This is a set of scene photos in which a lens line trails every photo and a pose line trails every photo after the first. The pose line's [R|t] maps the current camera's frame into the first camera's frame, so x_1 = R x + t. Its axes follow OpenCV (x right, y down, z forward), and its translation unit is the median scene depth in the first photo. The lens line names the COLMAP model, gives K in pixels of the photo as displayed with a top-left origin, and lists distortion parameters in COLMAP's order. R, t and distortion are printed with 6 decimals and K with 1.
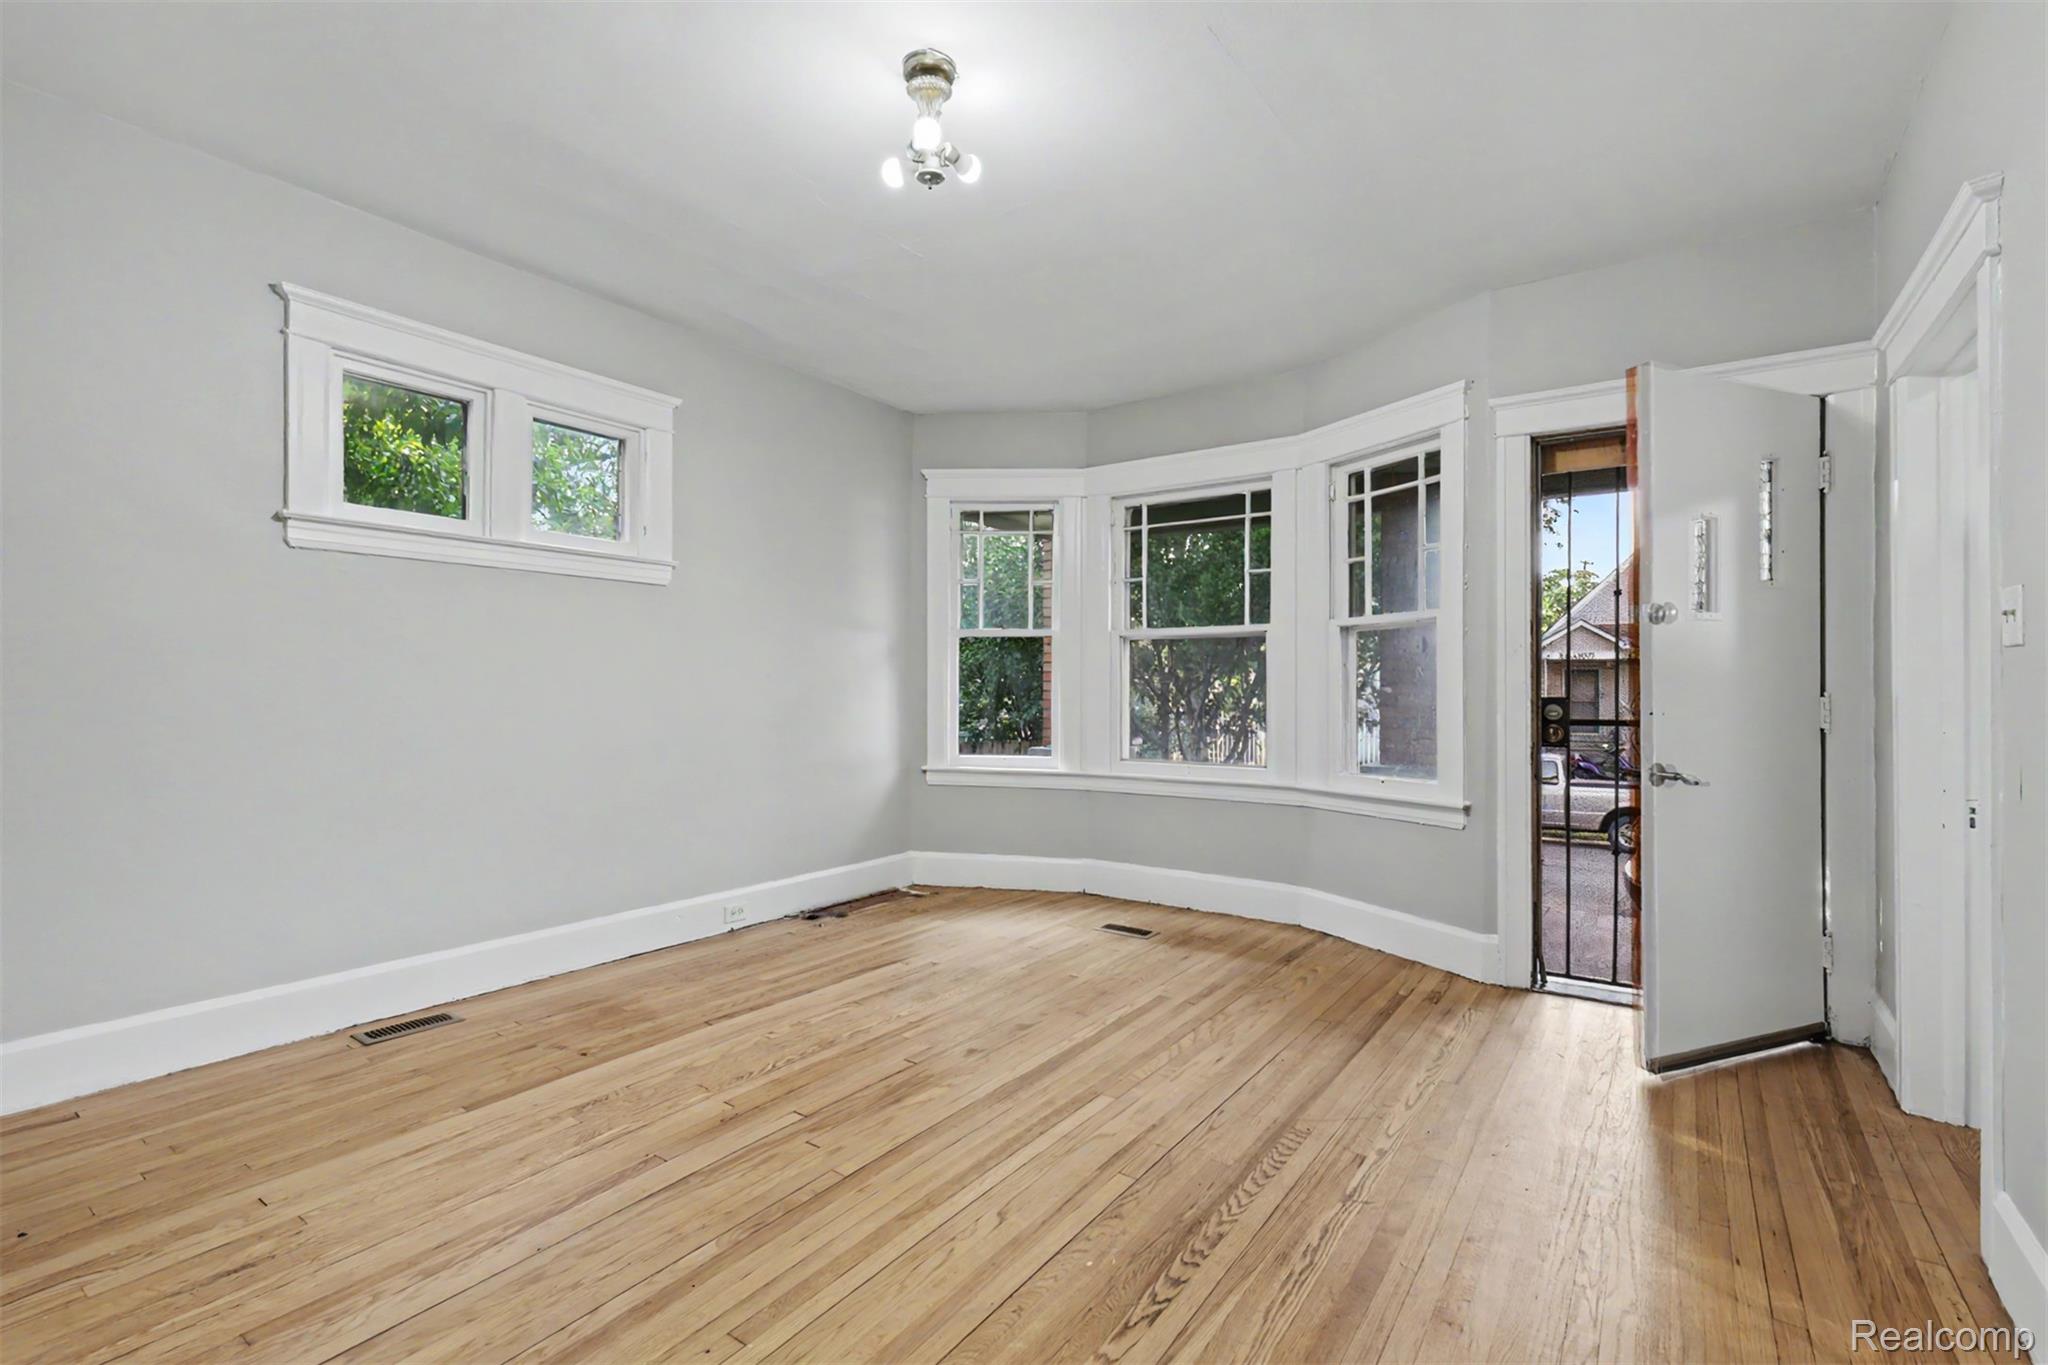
lens RADIAL K [[908.6, 0, 1029.0], [0, 908.6, 685.9], [0, 0, 1]] dist [0.001573, 0.001878]
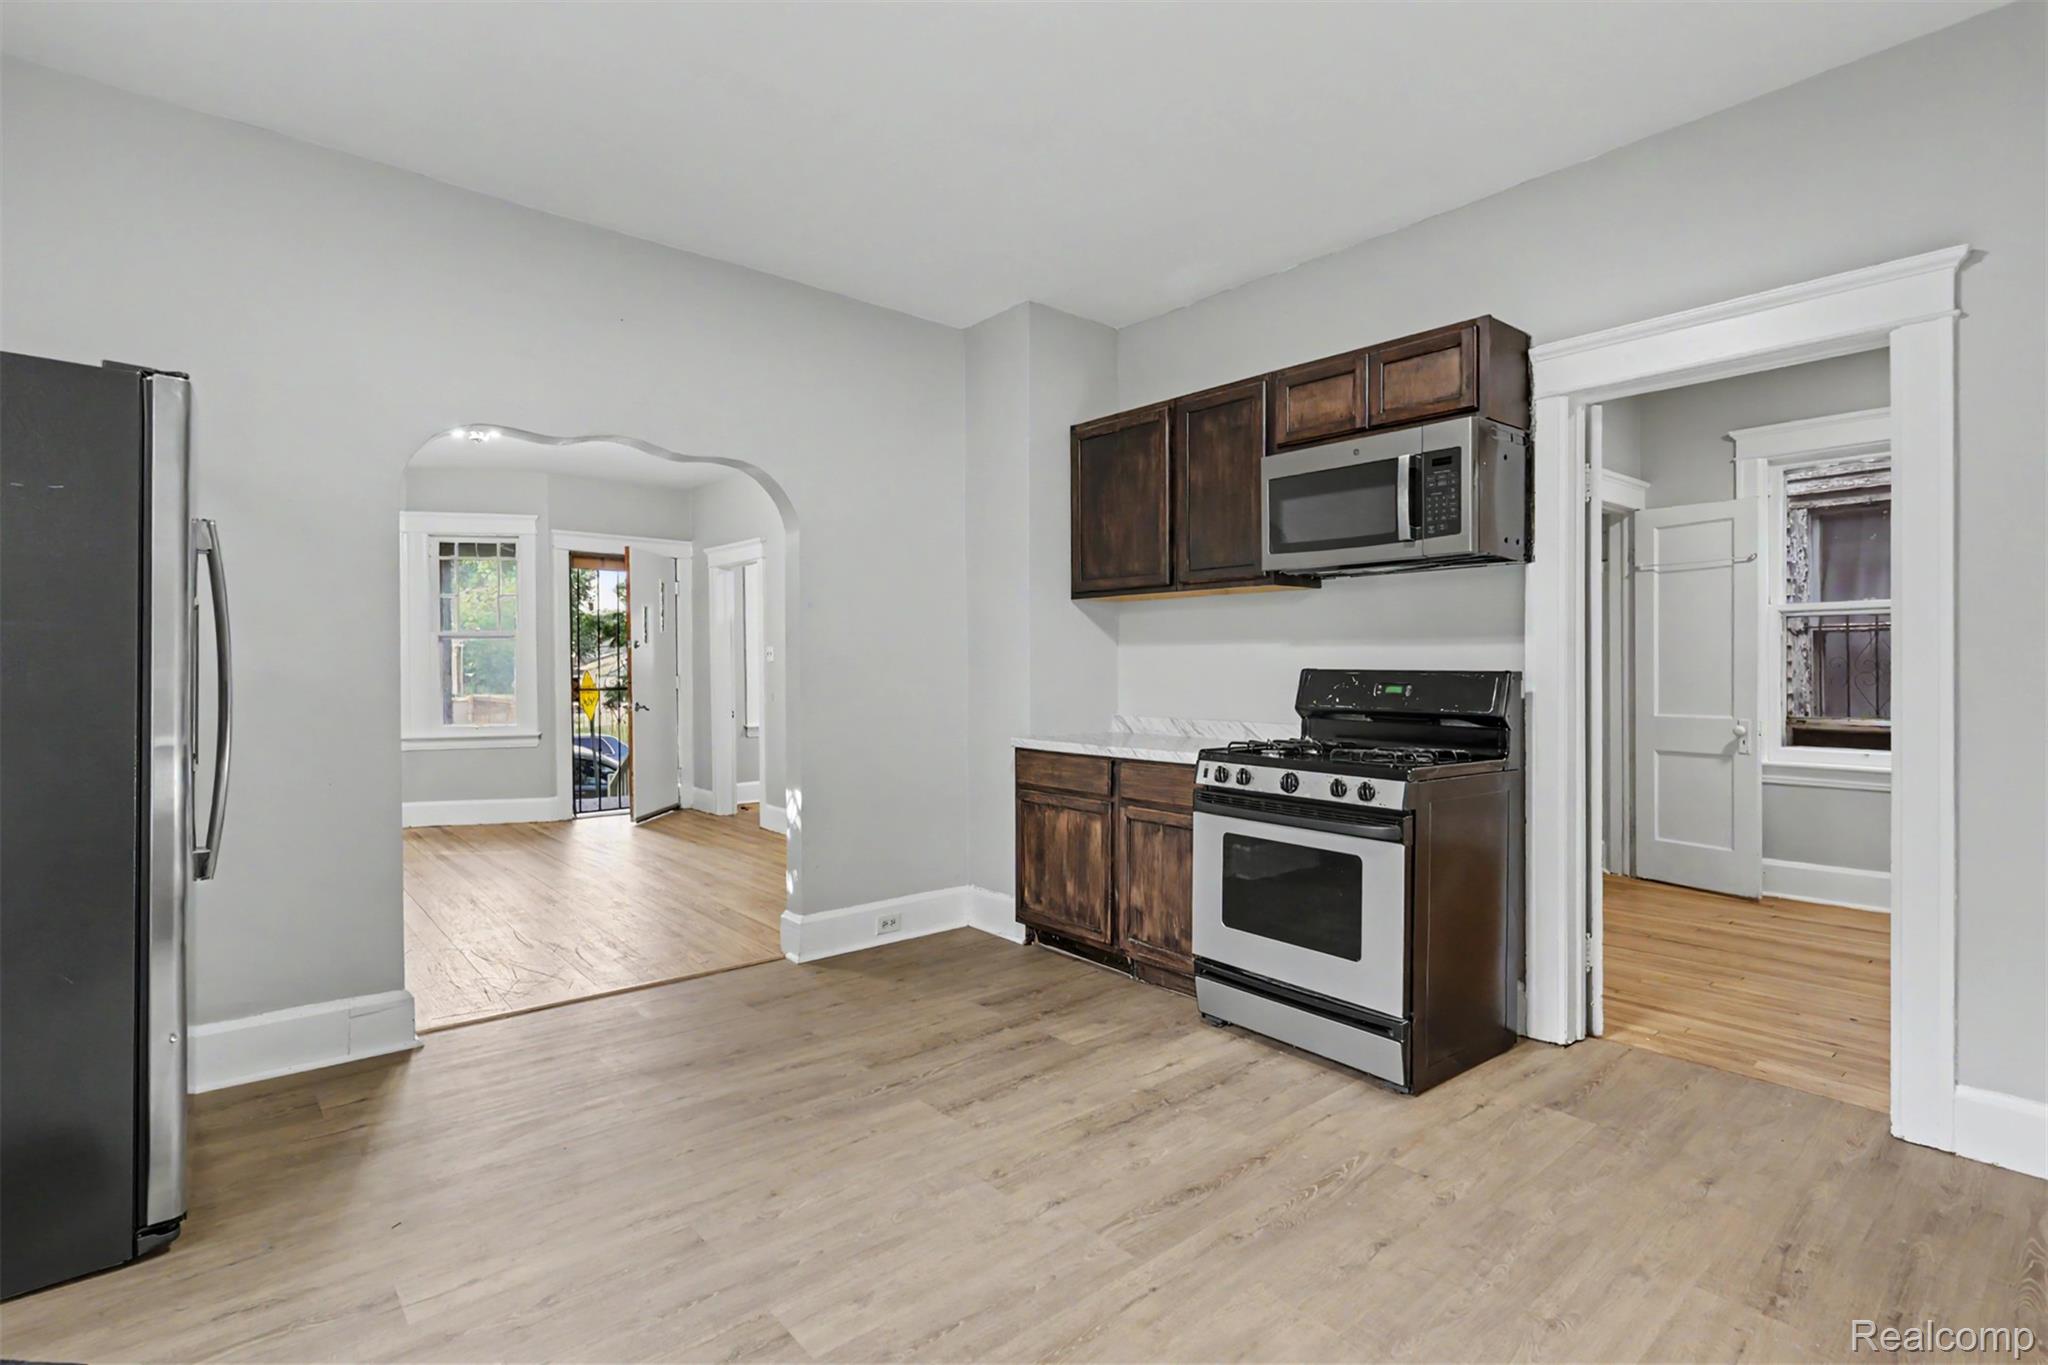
lens RADIAL K [[965.6, 0, 1017.4], [0, 965.6, 673.7], [0, 0, 1]] dist [0.011218, 0.000094]
pose [[0.256100, -0.009208, 0.966607, -1.367309], [0.004330, 0.999956, 0.008379, -0.011418], [-0.966641, 0.002040, 0.256128, -0.561398]]
